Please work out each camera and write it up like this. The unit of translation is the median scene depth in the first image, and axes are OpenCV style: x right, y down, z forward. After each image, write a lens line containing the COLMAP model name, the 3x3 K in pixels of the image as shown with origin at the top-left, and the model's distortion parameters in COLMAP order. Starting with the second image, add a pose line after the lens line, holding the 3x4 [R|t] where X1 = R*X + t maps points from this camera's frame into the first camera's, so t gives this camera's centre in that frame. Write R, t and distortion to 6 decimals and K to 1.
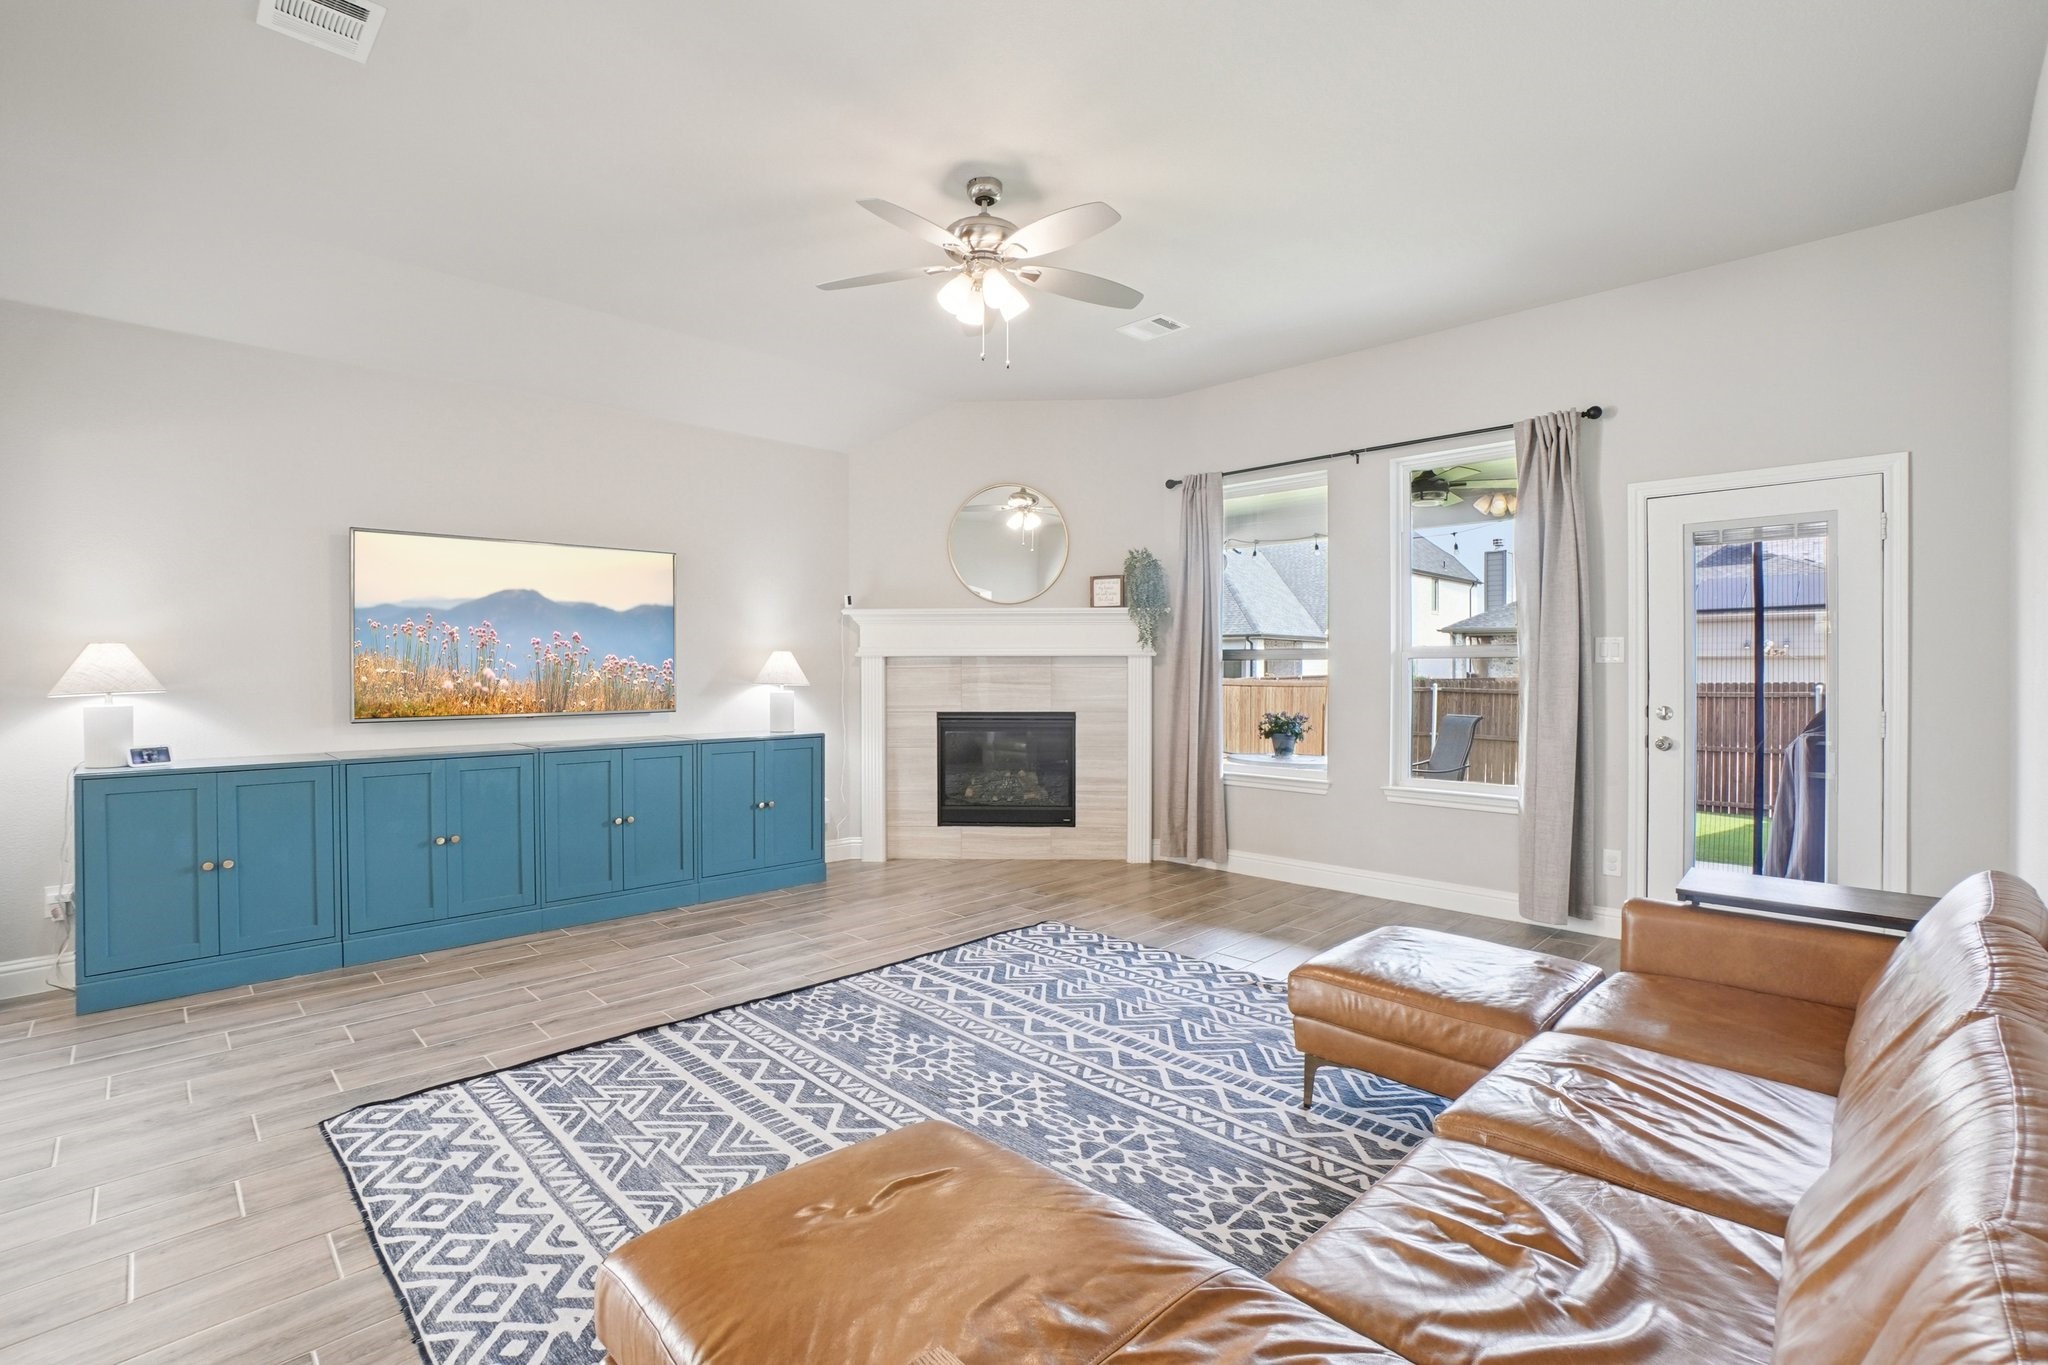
lens RADIAL K [[921.3, 0, 1019.3], [0, 921.3, 670.7], [0, 0, 1]] dist [-0.044649, 0.004716]
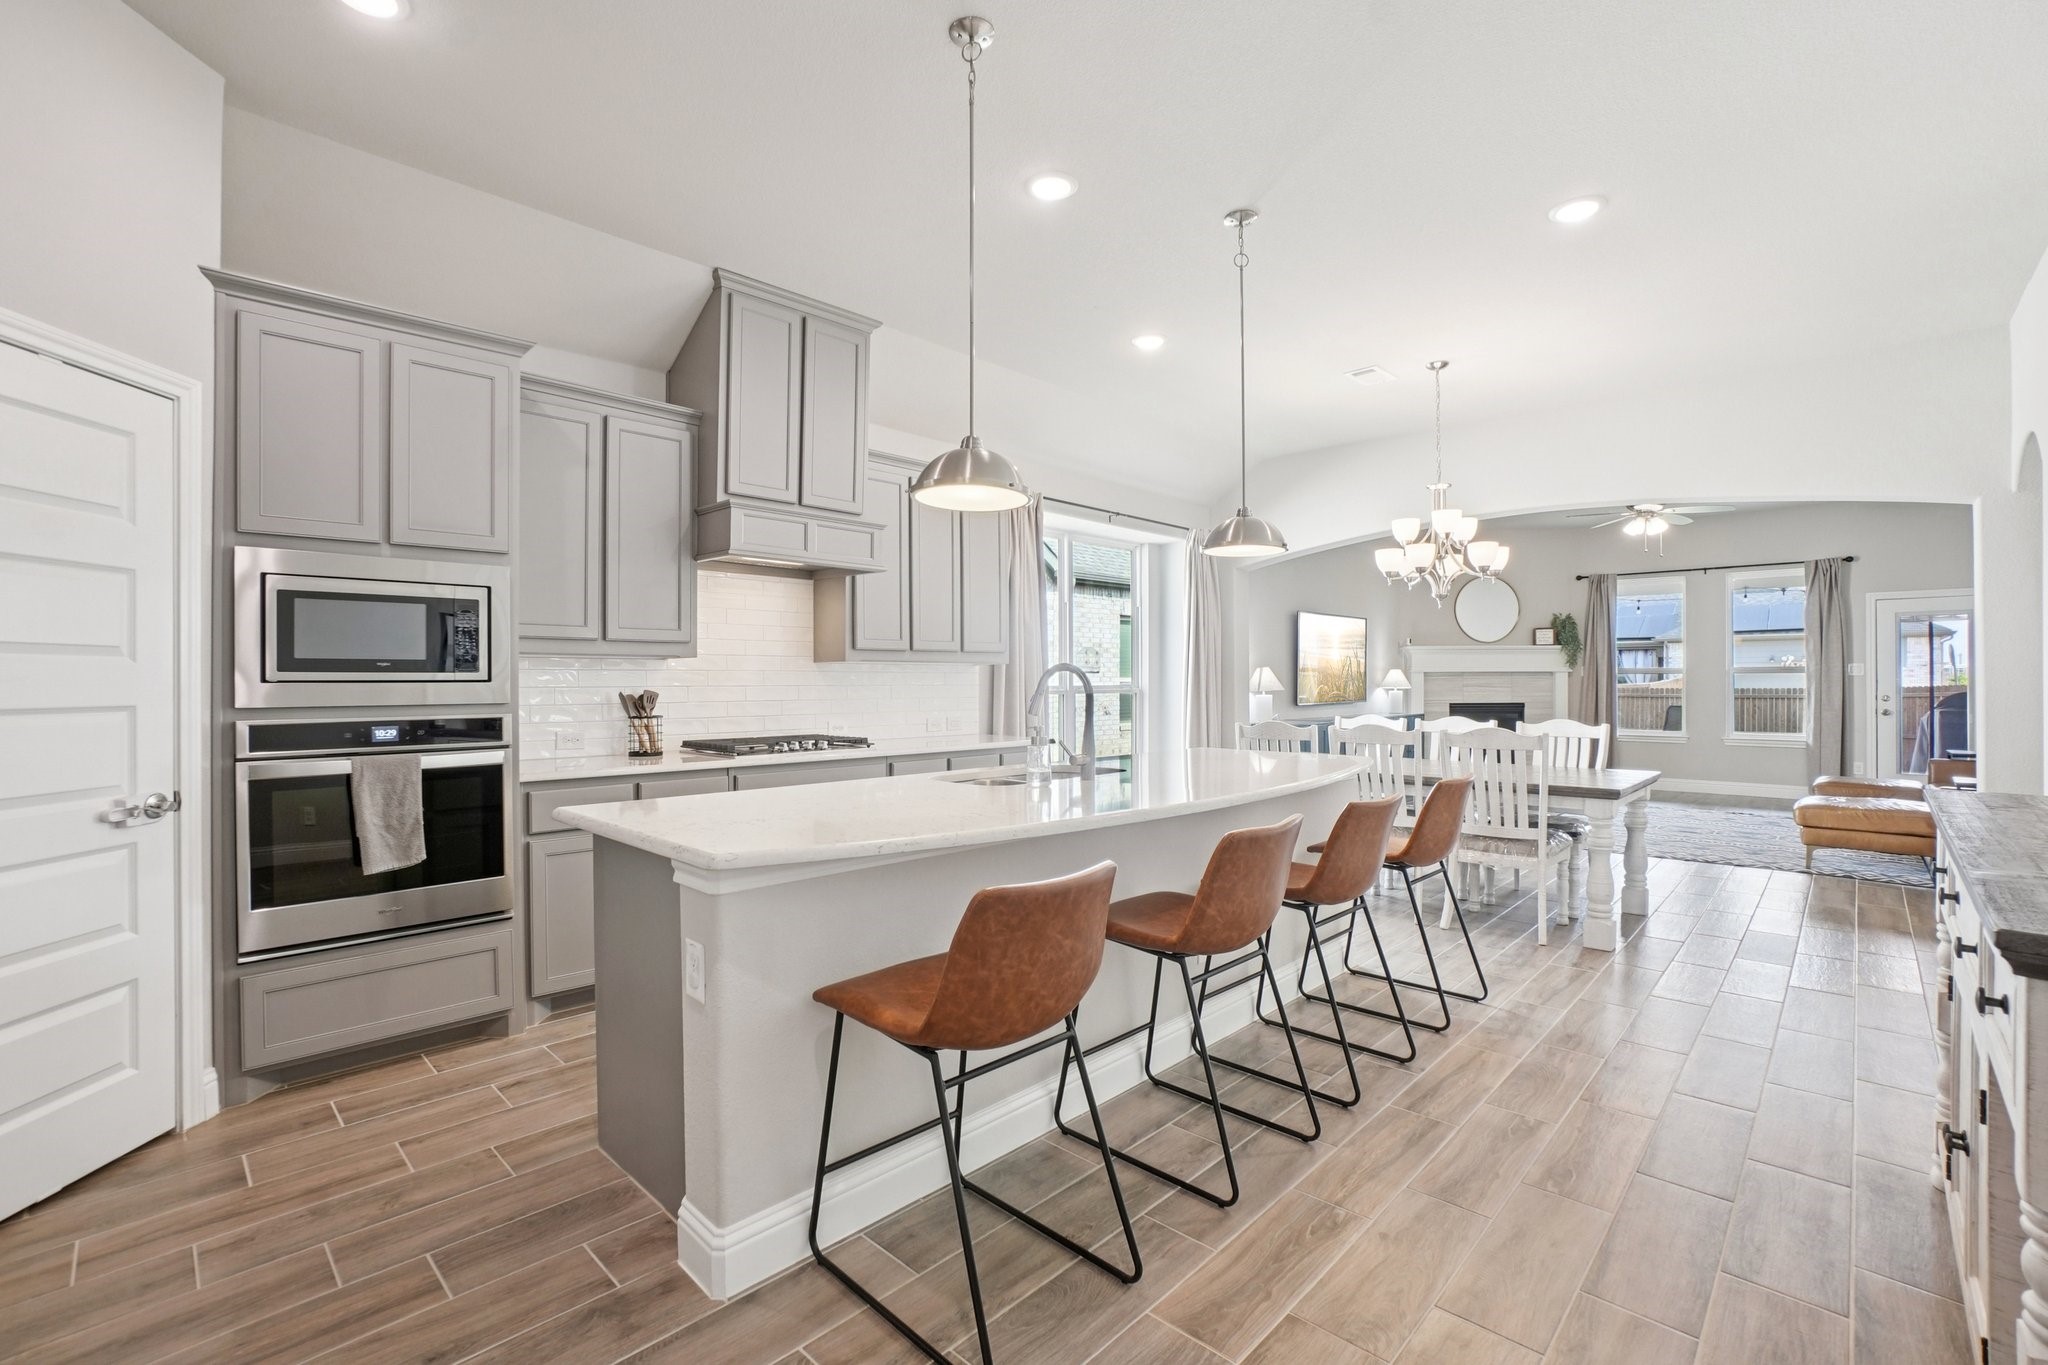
lens RADIAL K [[886.4, 0, 1017.5], [0, 886.4, 672.8], [0, 0, 1]] dist [-0.033182, 0.000157]
pose [[0.999888, -0.002065, 0.014853, -1.543336], [0.002197, 0.999958, -0.008859, -0.001244], [-0.014834, 0.008890, 0.999850, -1.138111]]
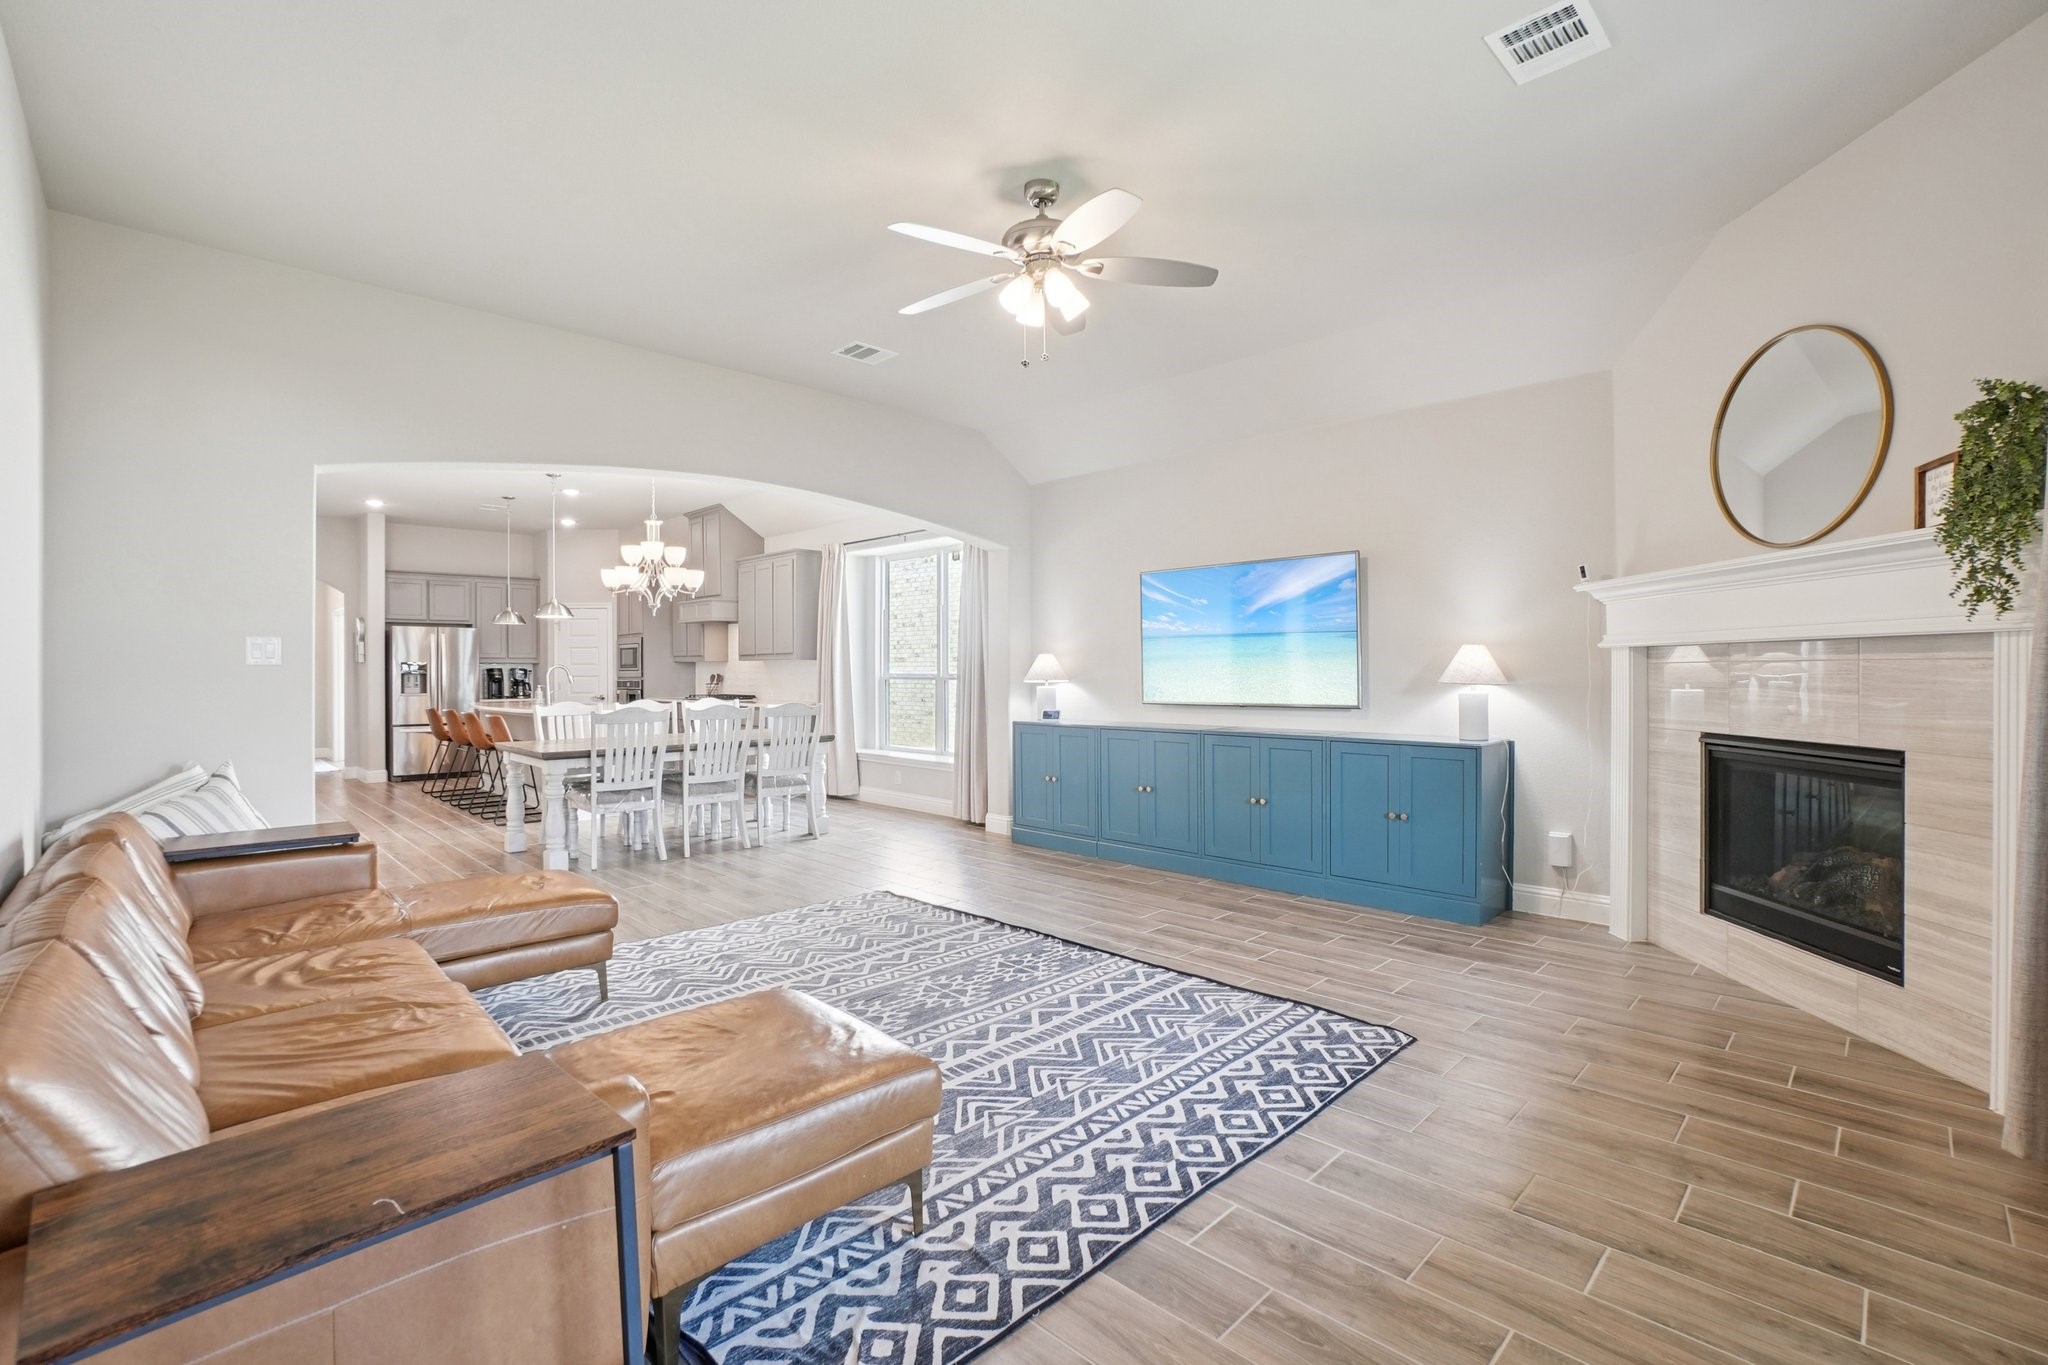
lens RADIAL K [[921.3, 0, 1008.6], [0, 921.3, 667.6], [0, 0, 1]] dist [-0.044649, 0.004716]
pose [[-0.009164, -0.002020, -0.999956, 0.853946], [0.004014, 0.999990, -0.002057, -0.000039], [0.999950, -0.004032, -0.009156, 0.852606]]
